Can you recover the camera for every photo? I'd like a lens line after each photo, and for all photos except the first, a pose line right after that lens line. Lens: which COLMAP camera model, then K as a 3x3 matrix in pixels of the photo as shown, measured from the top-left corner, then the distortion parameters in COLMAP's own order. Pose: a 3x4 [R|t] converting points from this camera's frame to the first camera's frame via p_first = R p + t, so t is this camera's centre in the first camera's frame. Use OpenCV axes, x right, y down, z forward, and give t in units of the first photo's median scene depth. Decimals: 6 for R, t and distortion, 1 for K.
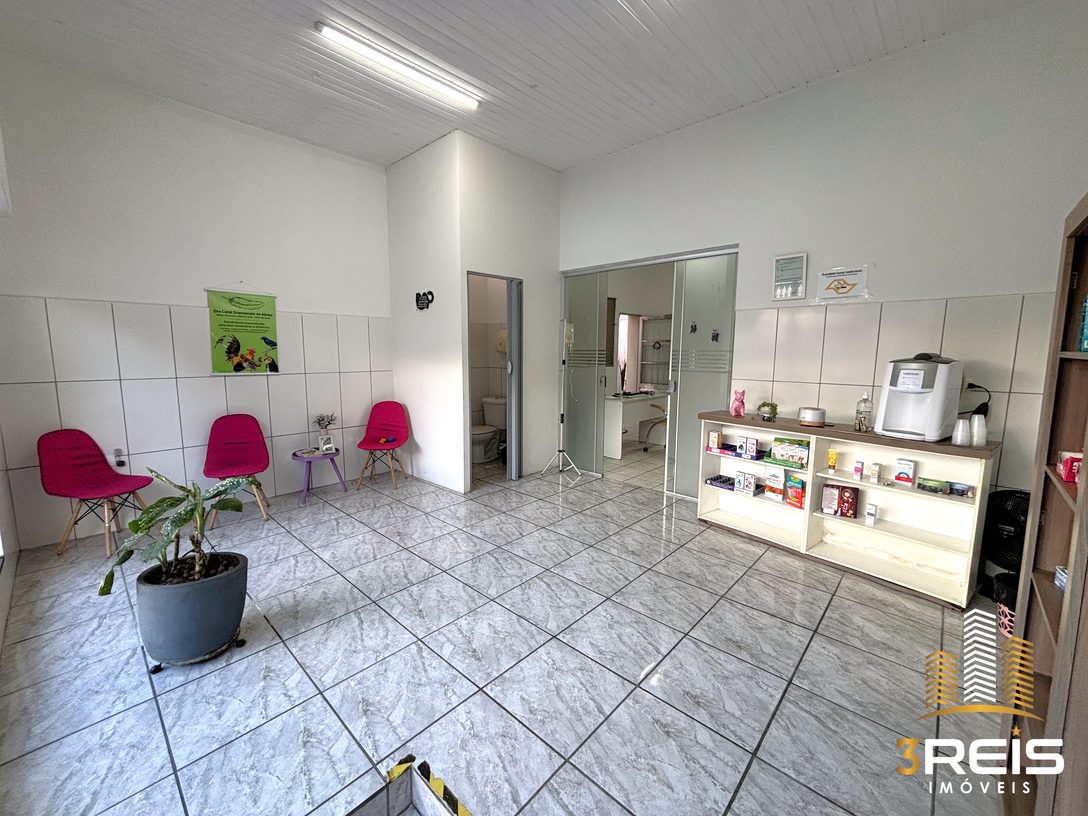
lens RADIAL K [[437.9, 0, 555.1], [0, 437.9, 423.4], [0, 0, 1]] dist [0.009517, -0.000218]
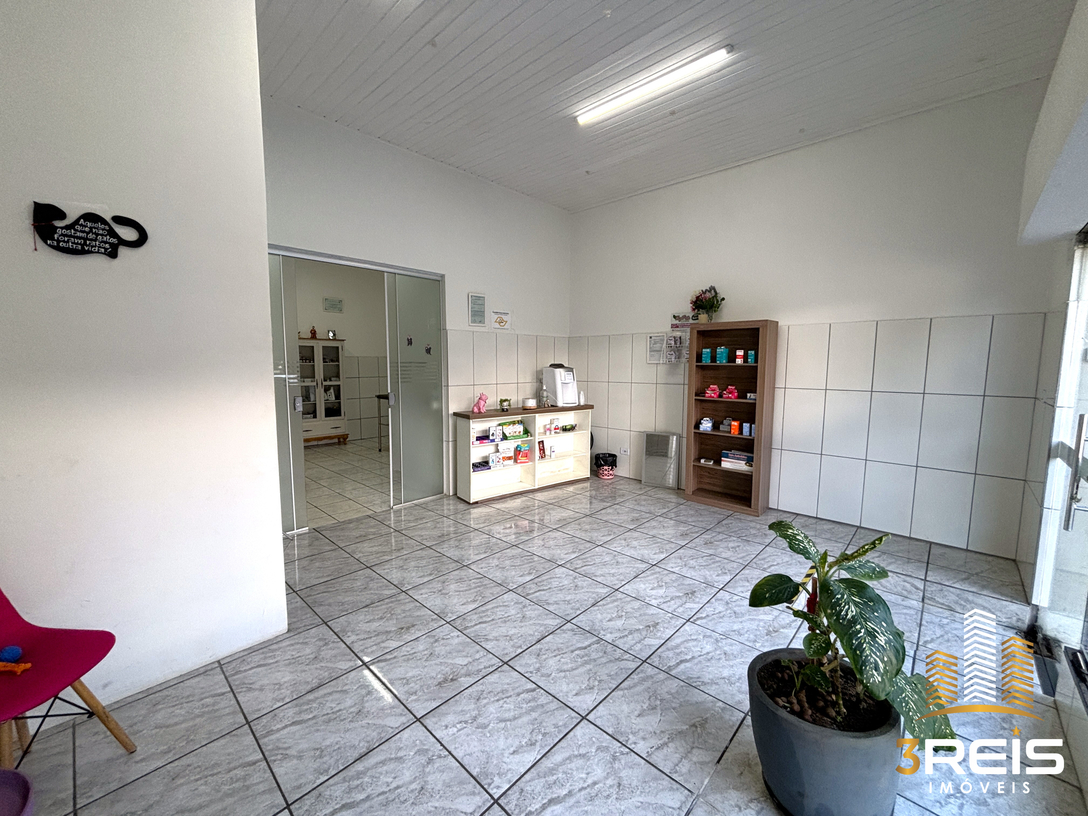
lens RADIAL K [[441.3, 0, 536.1], [0, 441.3, 405.8], [0, 0, 1]] dist [0.020391, -0.000026]
pose [[0.025763, -0.102899, 0.994358, -0.935740], [0.163206, 0.981776, 0.097368, -0.145801], [-0.986256, 0.159777, 0.042087, 0.841986]]
